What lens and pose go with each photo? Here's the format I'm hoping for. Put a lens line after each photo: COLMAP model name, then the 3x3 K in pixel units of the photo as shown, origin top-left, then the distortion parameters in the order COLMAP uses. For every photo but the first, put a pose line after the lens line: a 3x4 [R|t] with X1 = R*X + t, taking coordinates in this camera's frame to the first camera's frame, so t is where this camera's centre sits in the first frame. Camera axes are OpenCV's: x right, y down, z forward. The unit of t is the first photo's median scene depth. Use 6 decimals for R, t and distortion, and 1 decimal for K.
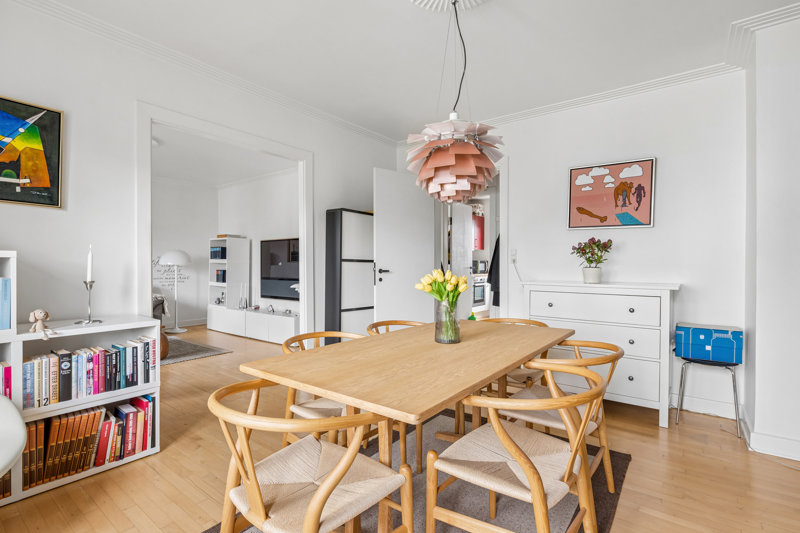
lens RADIAL K [[391.2, 0, 400.0], [0, 391.2, 266.5], [0, 0, 1]] dist [0.000045, 0.000025]
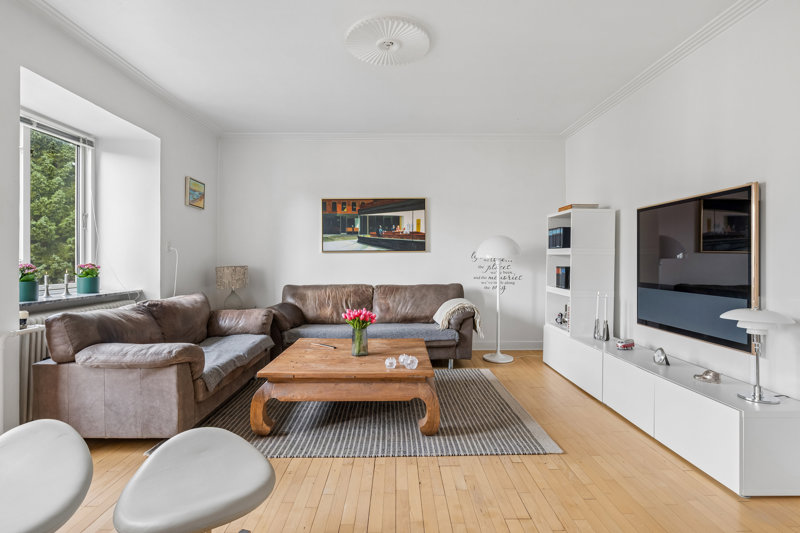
lens RADIAL K [[391.2, 0, 400.0], [0, 391.2, 266.5], [0, 0, 1]] dist [0.000045, 0.000025]
pose [[0.615965, 0.010783, -0.787700, -0.150202], [0.001694, 0.999886, 0.015013, -0.000821], [0.787772, -0.010582, 0.615877, 0.454881]]
